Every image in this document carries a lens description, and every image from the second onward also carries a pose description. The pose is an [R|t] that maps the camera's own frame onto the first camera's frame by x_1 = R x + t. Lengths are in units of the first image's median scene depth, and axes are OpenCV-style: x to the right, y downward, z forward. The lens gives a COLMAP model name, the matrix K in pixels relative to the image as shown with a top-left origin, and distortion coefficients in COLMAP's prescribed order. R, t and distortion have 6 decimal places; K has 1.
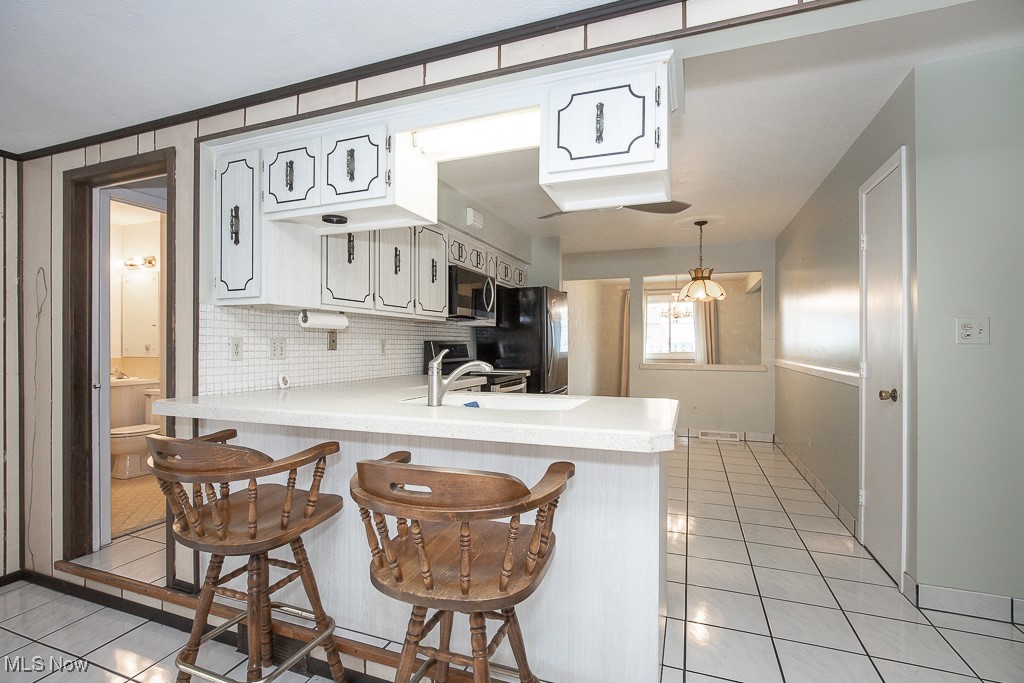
lens RADIAL K [[473.8, 0, 513.0], [0, 473.8, 346.3], [0, 0, 1]] dist [-0.014172, 0.001023]
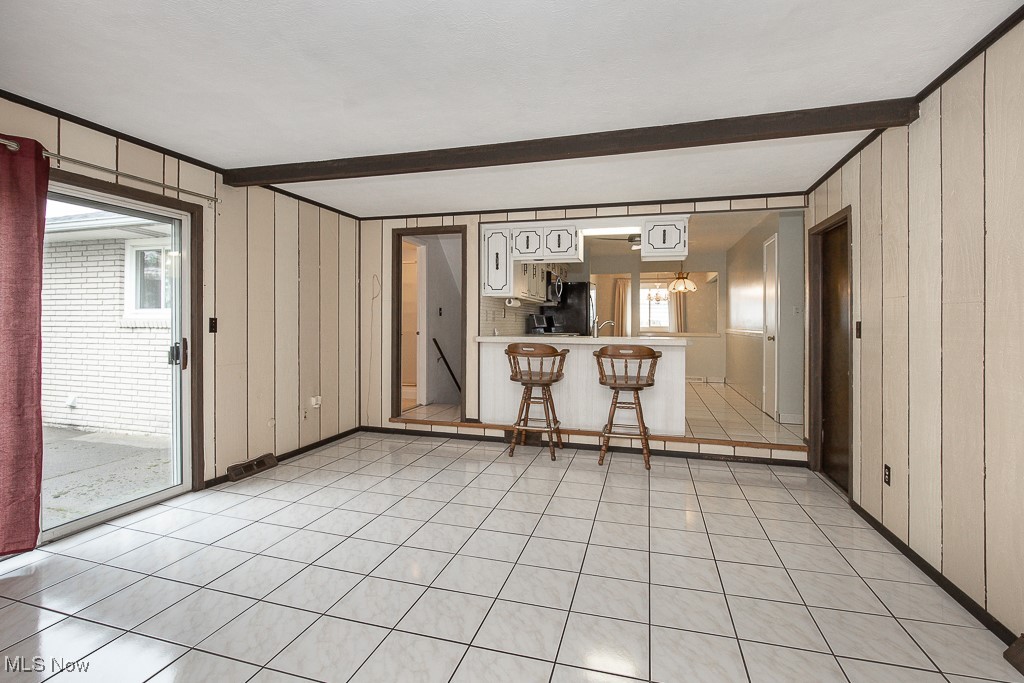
lens RADIAL K [[473.8, 0, 510.8], [0, 473.8, 318.8], [0, 0, 1]] dist [-0.014172, 0.001023]
pose [[0.997169, 0.009674, 0.074563, -0.593093], [-0.008712, 0.999875, -0.013213, 0.045126], [-0.074682, 0.012526, 0.997129, -1.110397]]
